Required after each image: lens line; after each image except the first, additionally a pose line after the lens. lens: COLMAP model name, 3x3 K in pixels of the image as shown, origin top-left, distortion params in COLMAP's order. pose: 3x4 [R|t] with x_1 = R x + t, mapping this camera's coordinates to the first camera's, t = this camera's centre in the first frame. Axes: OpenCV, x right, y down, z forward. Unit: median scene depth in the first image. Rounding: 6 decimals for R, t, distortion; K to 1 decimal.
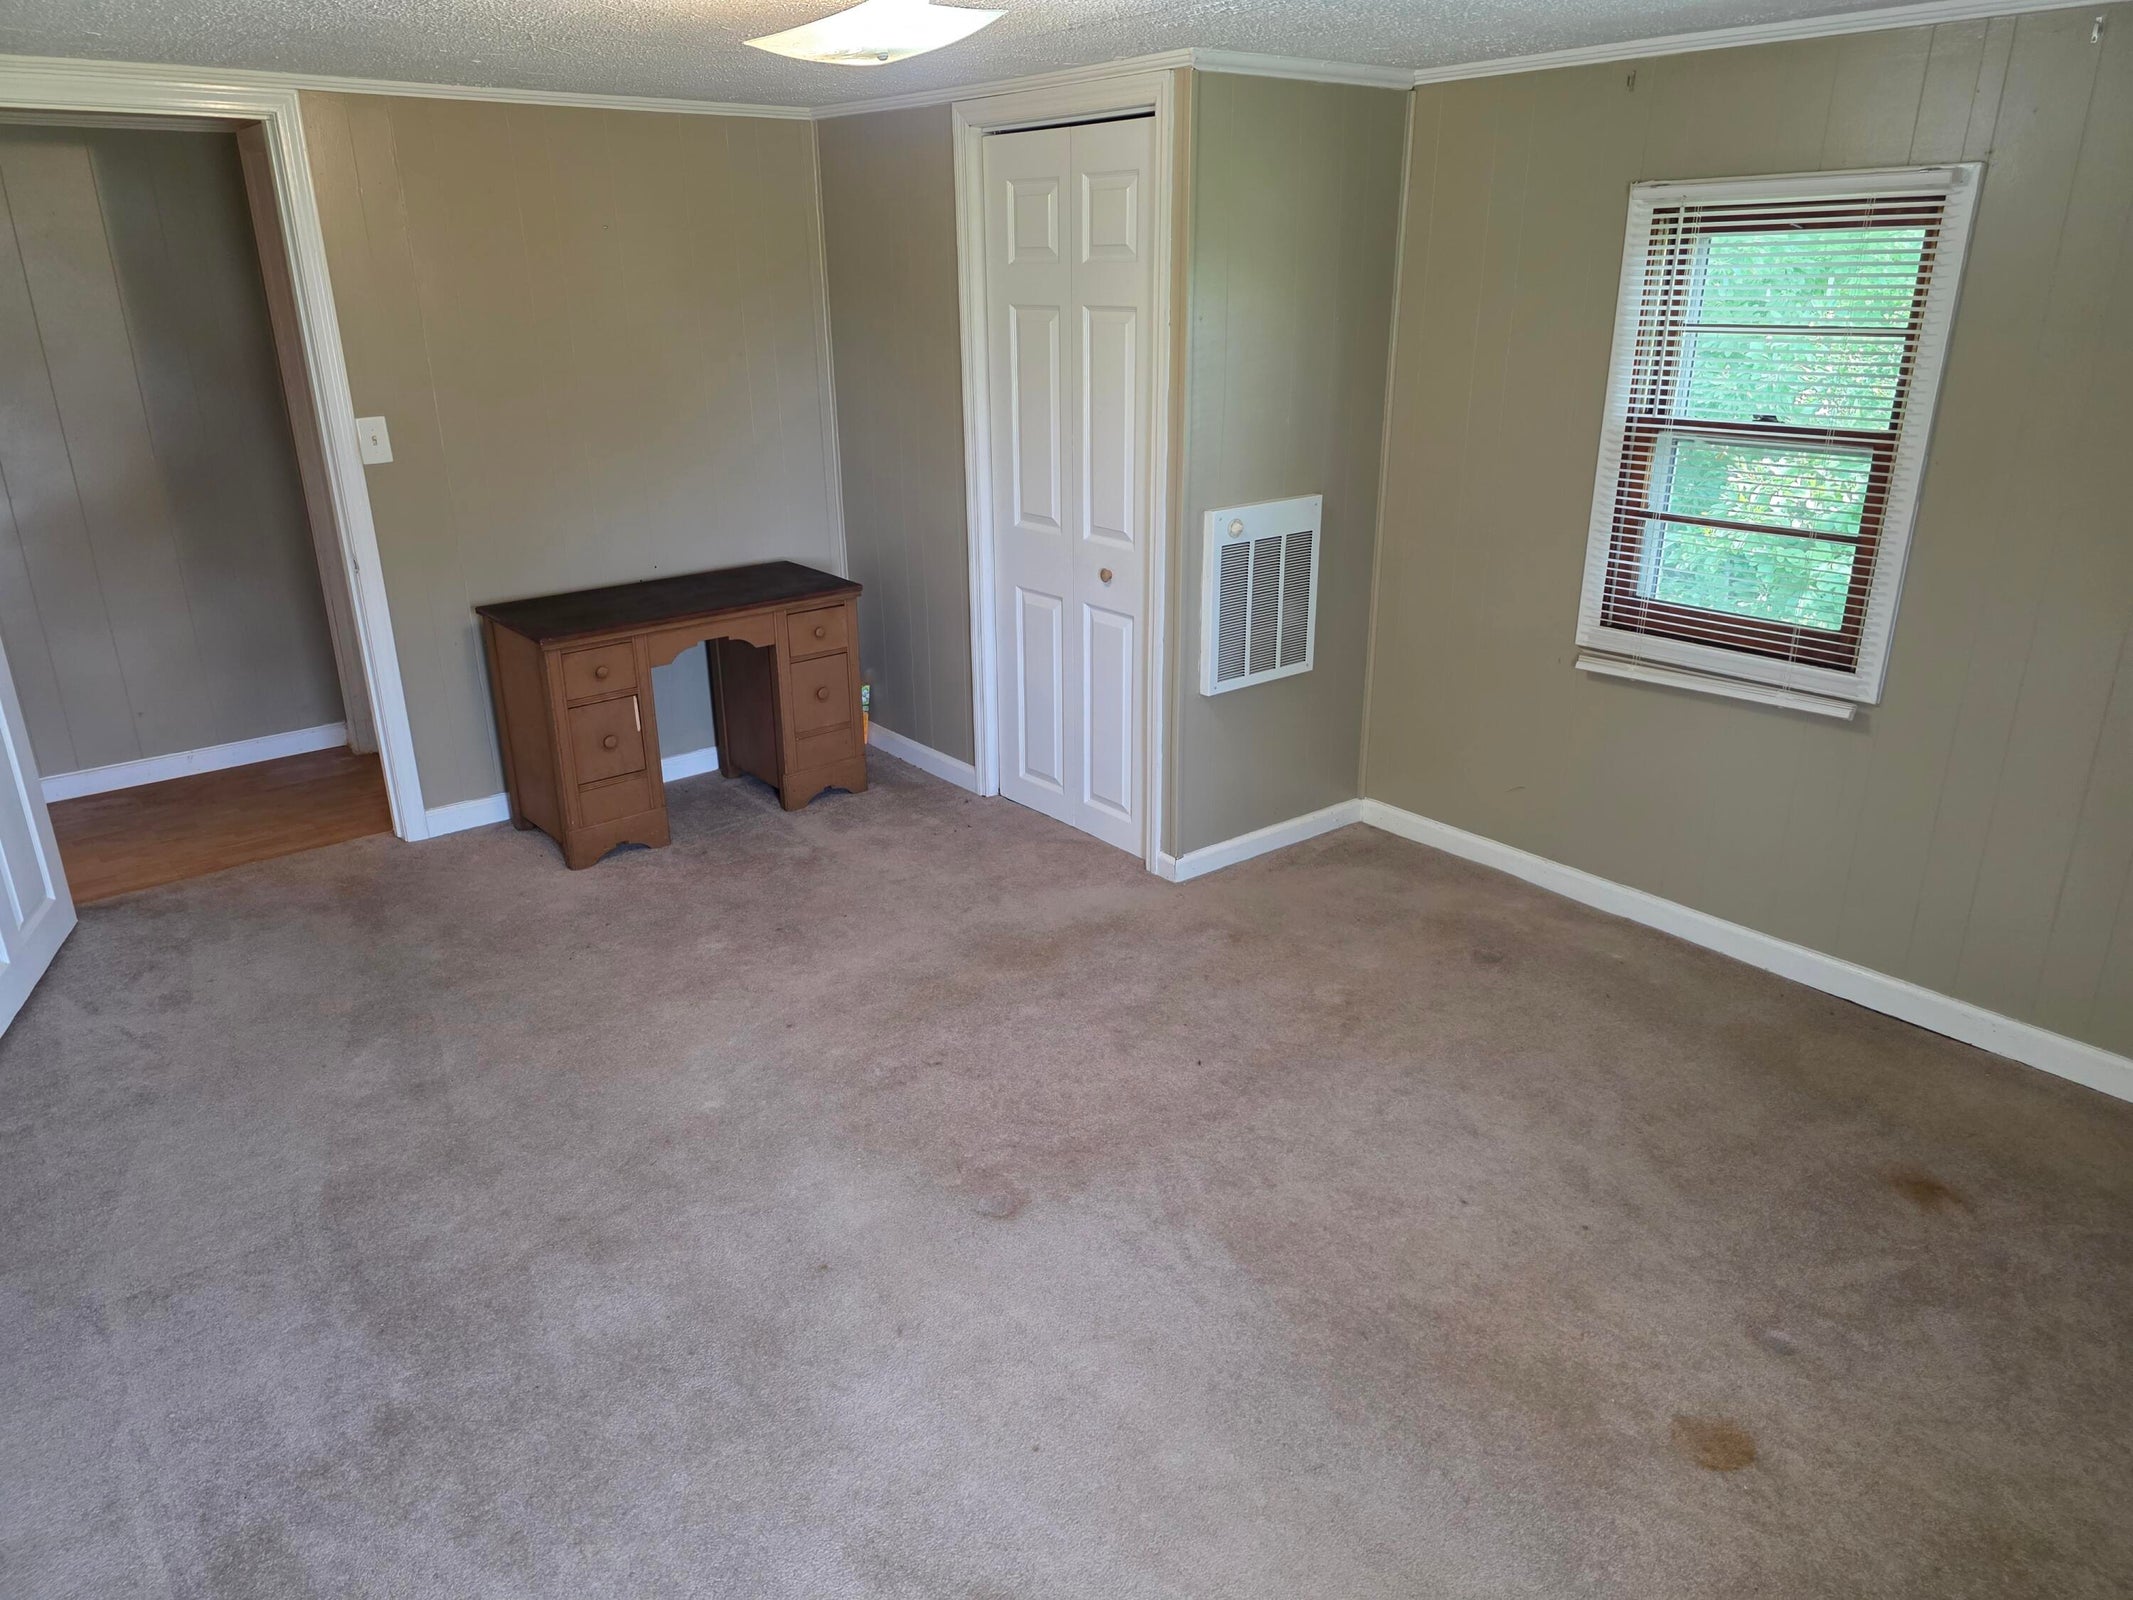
lens RADIAL K [[1422.6, 0, 1061.1], [0, 1422.6, 805.4], [0, 0, 1]] dist [0.052477, -0.049190]
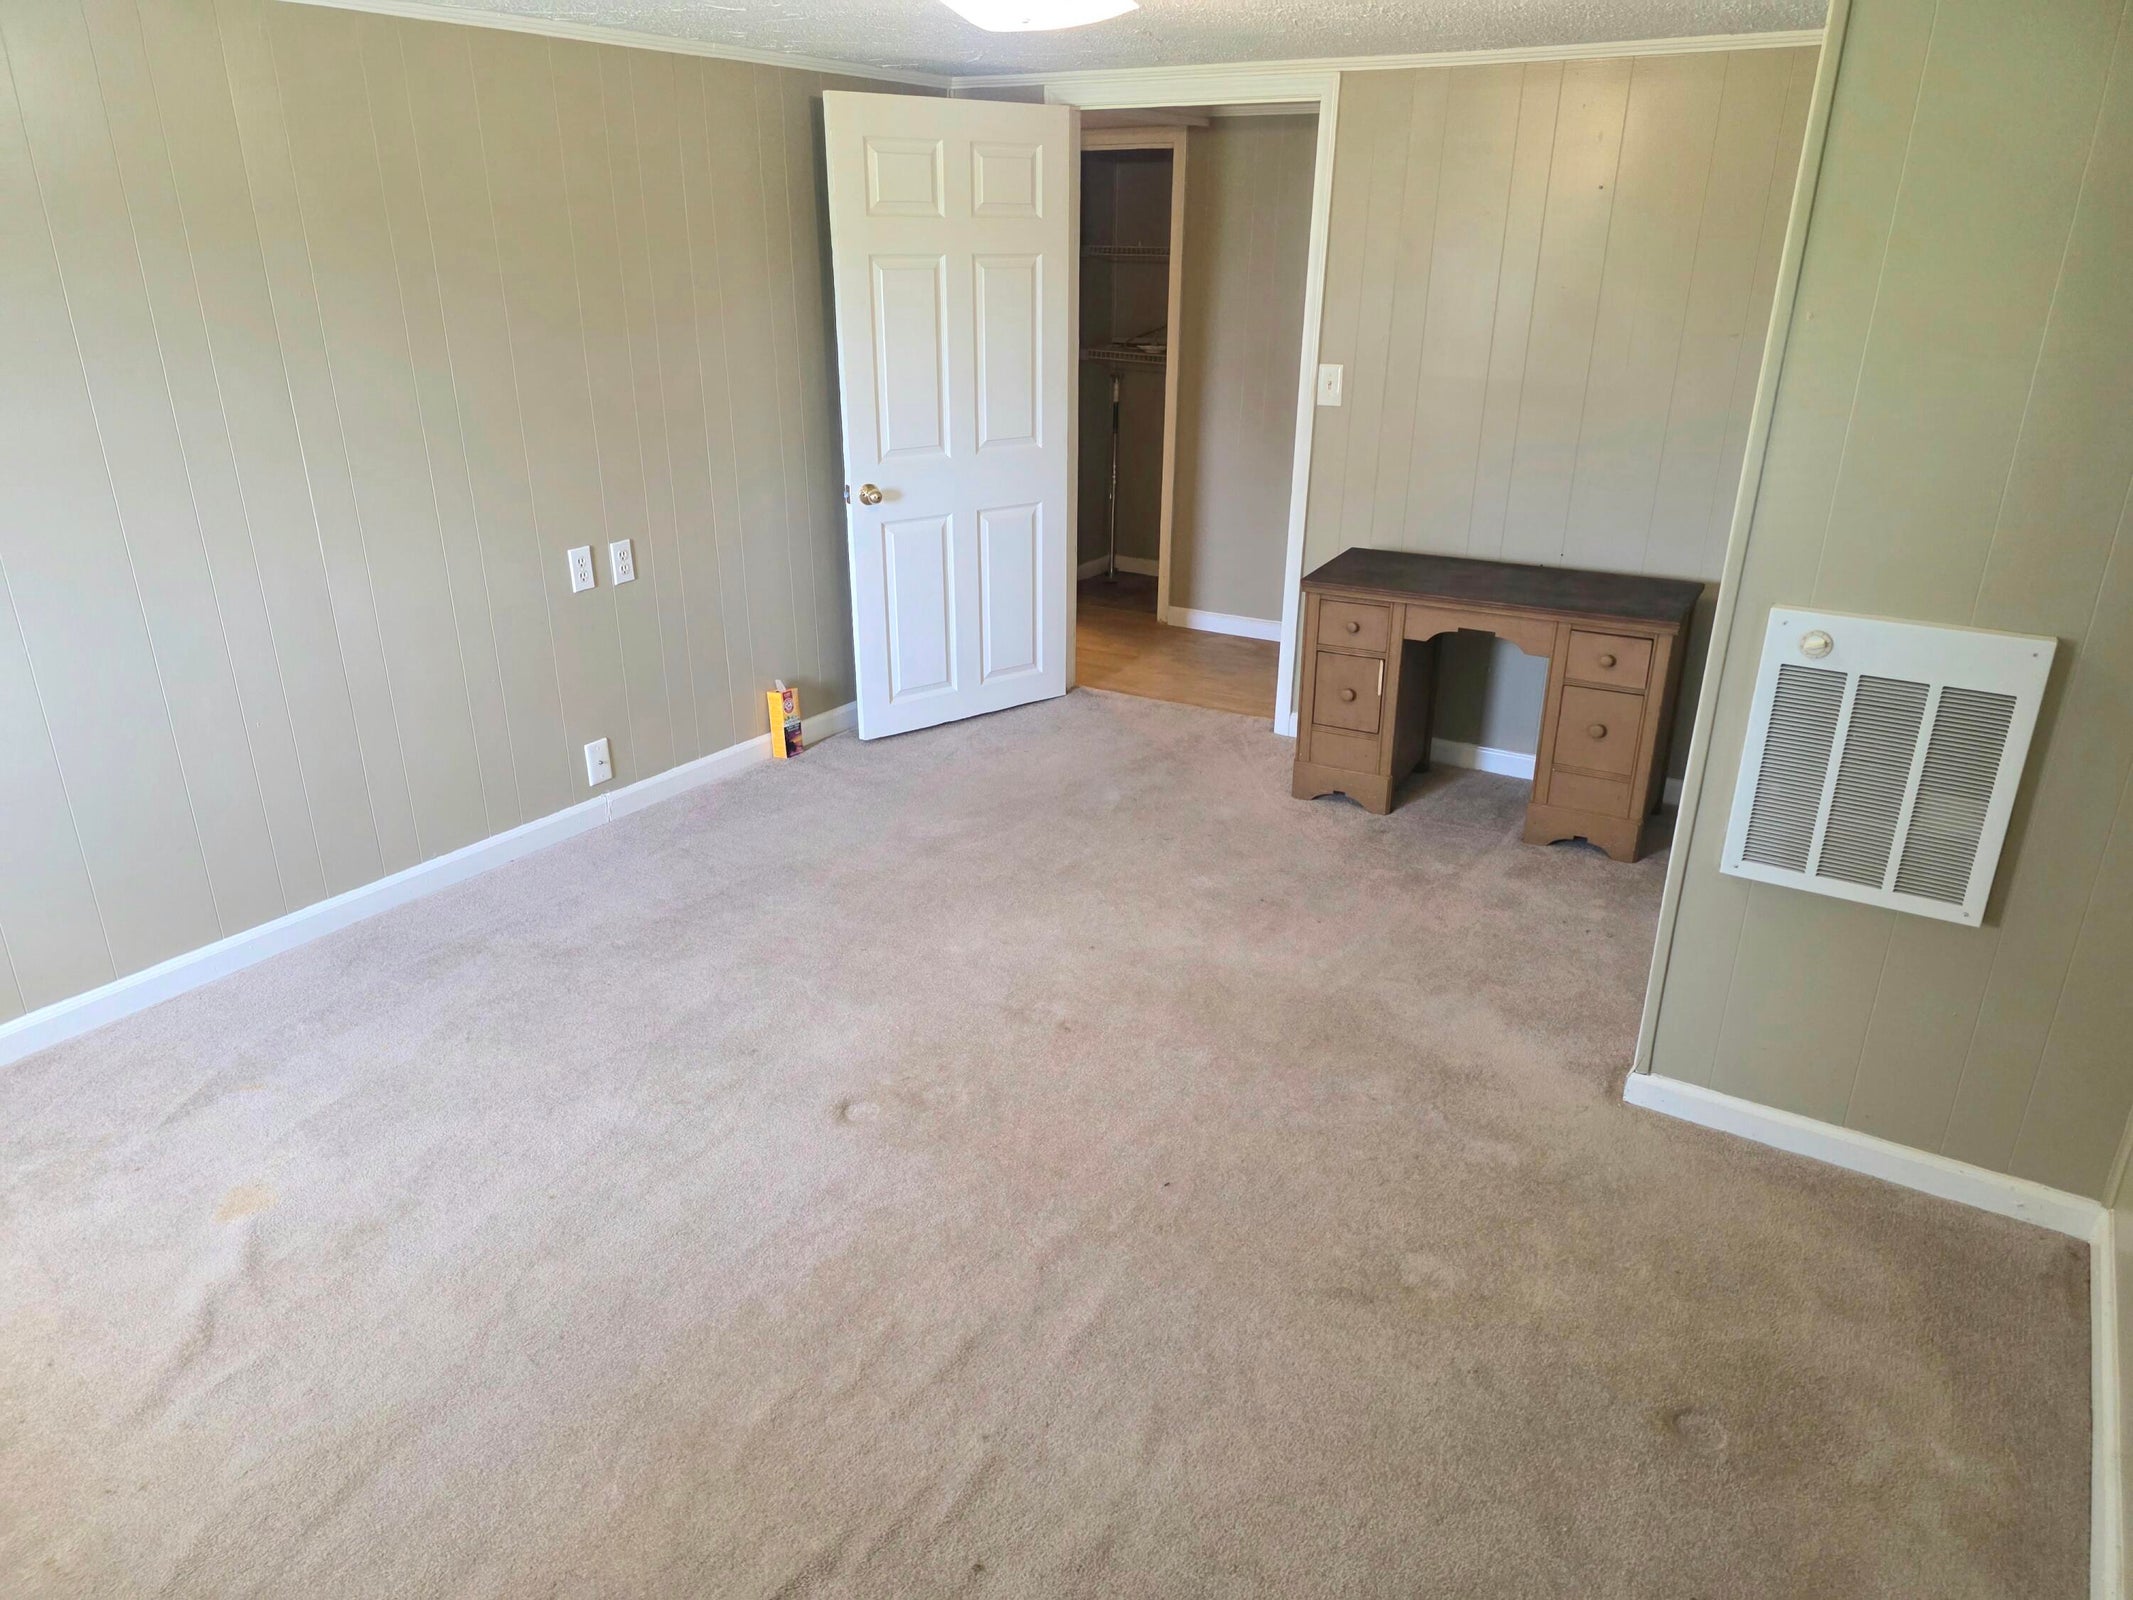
lens RADIAL K [[1422.6, 0, 1066.4], [0, 1422.6, 807.7], [0, 0, 1]] dist [0.052477, -0.049190]
pose [[0.322635, 0.361757, -0.874665, 0.607071], [-0.338024, 0.907182, 0.250520, -0.175994], [0.884108, 0.214831, 0.414971, 0.451293]]
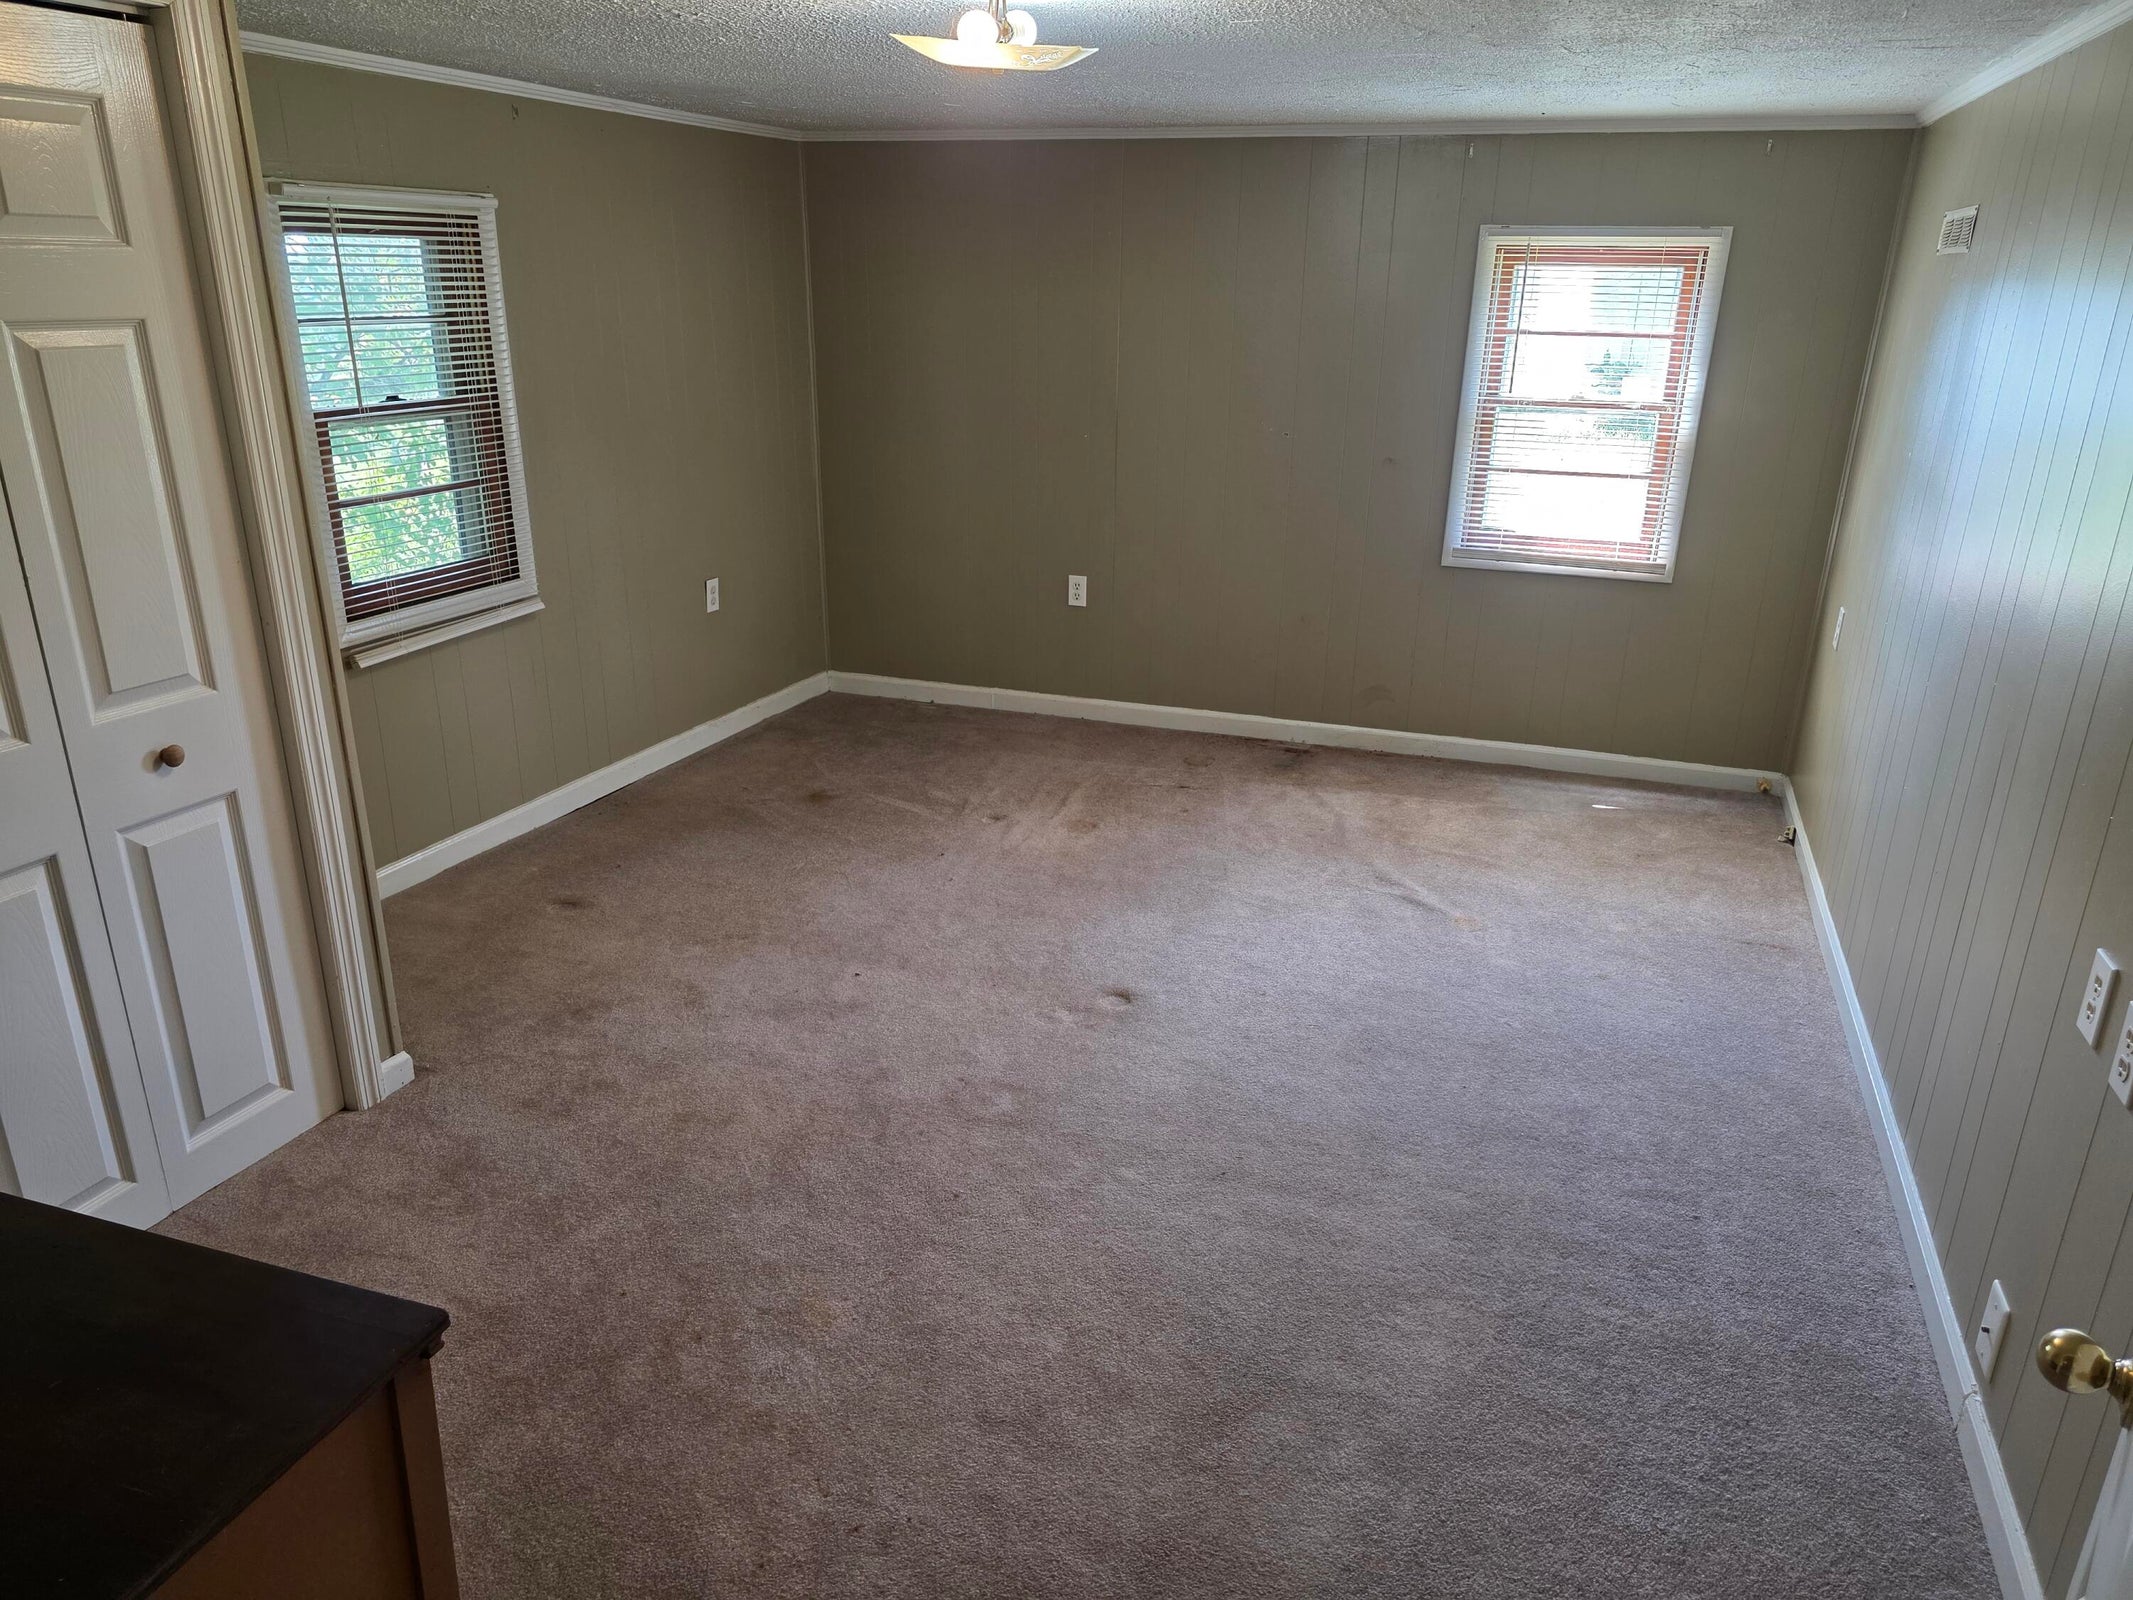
lens RADIAL K [[1422.6, 0, 1050.1], [0, 1422.6, 782.1], [0, 0, 1]] dist [0.052477, -0.049190]
pose [[-0.490600, -0.286463, 0.822952, -0.697996], [0.303569, 0.829069, 0.469564, -0.346411], [-0.816797, 0.480191, -0.319779, 0.953847]]
